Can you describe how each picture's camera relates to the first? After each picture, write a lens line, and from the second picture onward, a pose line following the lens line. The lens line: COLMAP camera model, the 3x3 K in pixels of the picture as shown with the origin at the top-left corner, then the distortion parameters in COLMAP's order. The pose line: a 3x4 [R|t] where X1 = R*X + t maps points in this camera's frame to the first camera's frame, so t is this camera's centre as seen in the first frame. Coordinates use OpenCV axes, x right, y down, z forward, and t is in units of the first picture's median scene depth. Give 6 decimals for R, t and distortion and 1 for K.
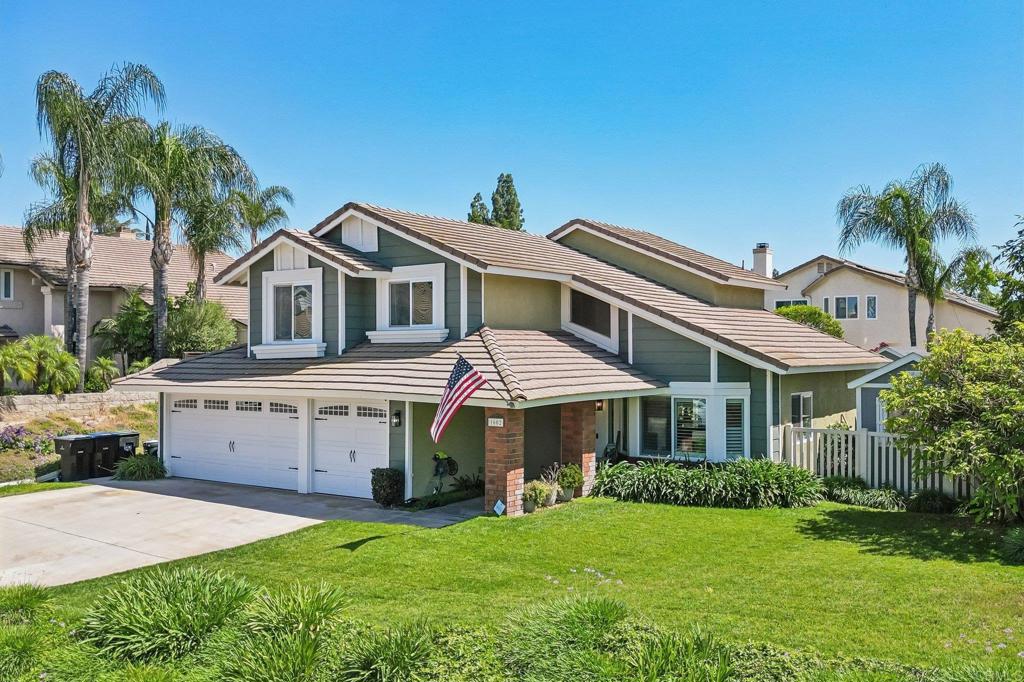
lens RADIAL K [[976.5, 0, 511.3], [0, 976.5, 338.6], [0, 0, 1]] dist [0.062901, 0.000000]
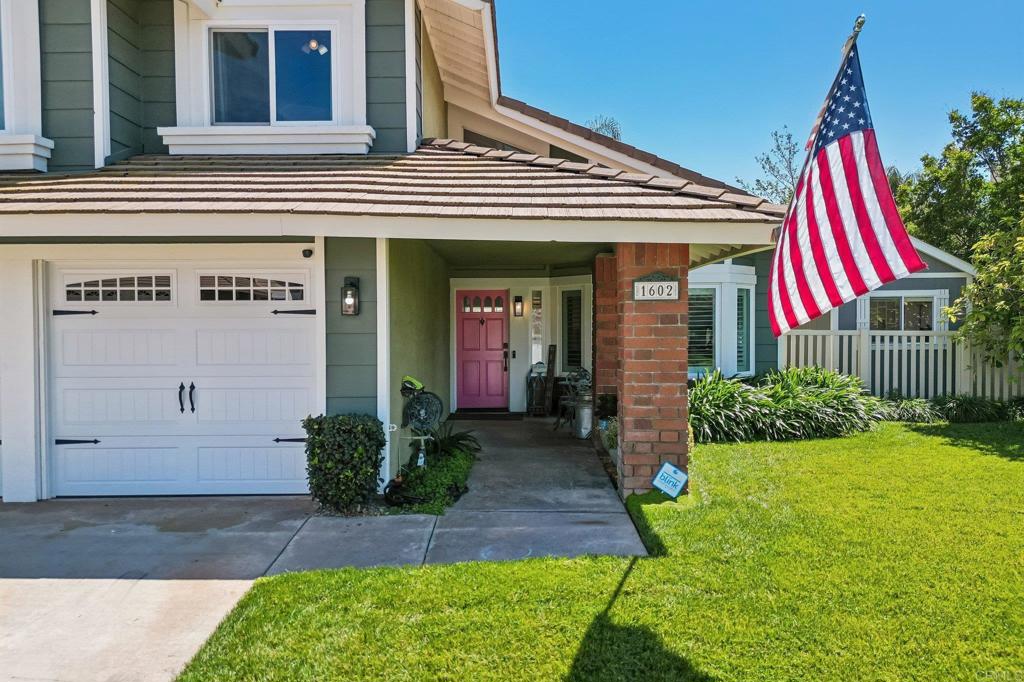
lens RADIAL K [[748.7, 0, 508.6], [0, 748.7, 336.7], [0, 0, 1]] dist [0.077744, -0.016821]
pose [[0.826085, -0.013297, 0.563389, -0.223163], [-0.003511, 0.999581, 0.028740, 0.082261], [-0.563535, -0.025720, 0.825692, 0.638650]]
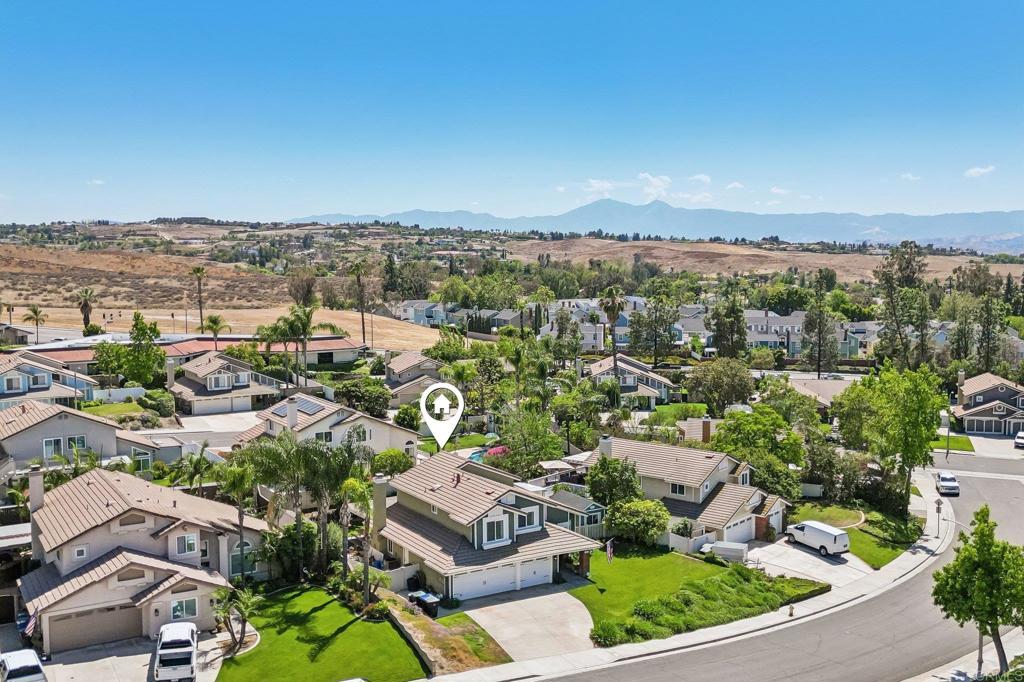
lens RADIAL K [[1030.3, 0, 510.2], [0, 1030.3, 340.4], [0, 0, 1]] dist [0.115549, 0.000000]
pose [[0.399853, -0.085936, 0.912542, -3.121023], [-0.008352, 0.995212, 0.097381, -0.936599], [-0.916541, -0.046560, 0.397221, -0.229392]]
